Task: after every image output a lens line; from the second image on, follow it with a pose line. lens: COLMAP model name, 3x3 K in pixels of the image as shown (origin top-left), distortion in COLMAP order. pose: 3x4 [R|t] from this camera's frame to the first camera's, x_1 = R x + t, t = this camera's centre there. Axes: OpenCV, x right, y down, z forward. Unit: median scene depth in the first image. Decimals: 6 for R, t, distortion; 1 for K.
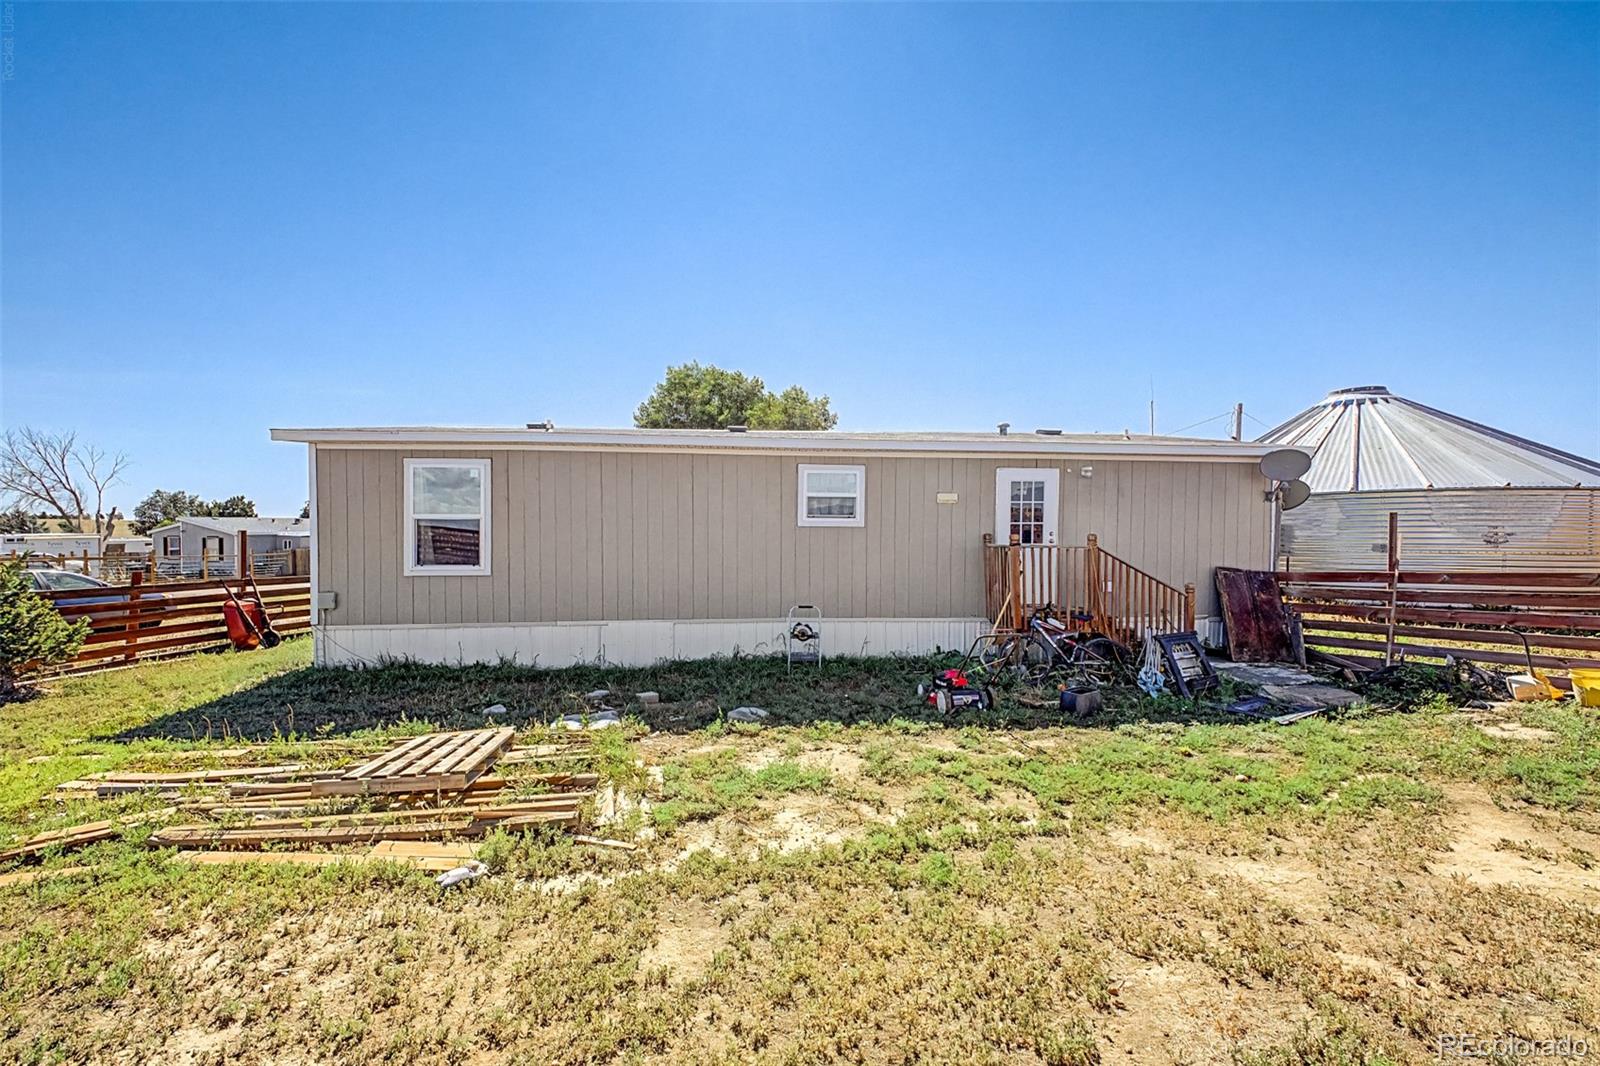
lens RADIAL K [[682.8, 0, 800.0], [0, 682.8, 533.0], [0, 0, 1]] dist [0.015978, -0.000041]
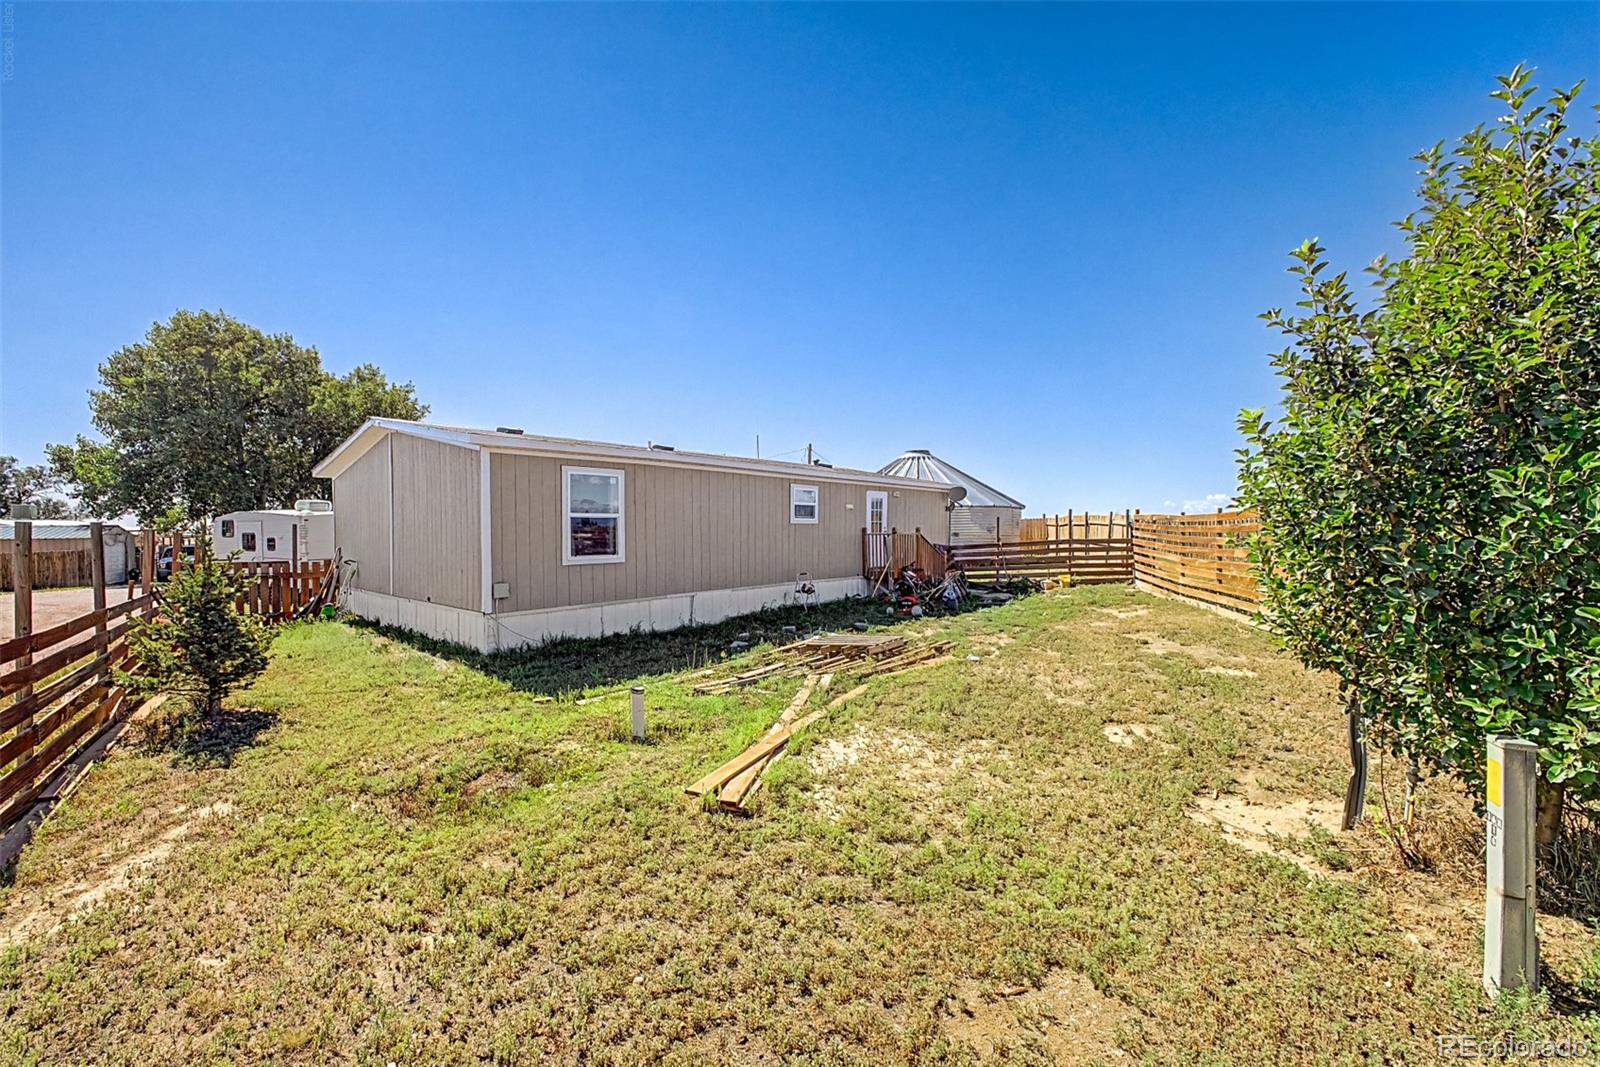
lens RADIAL K [[641.8, 0, 800.0], [0, 641.8, 533.5], [0, 0, 1]] dist [0.026541, -0.000036]
pose [[0.715716, -0.011210, 0.698301, -1.037801], [0.006303, 0.999934, 0.009593, -0.000515], [-0.698363, -0.002465, 0.715740, -0.070498]]
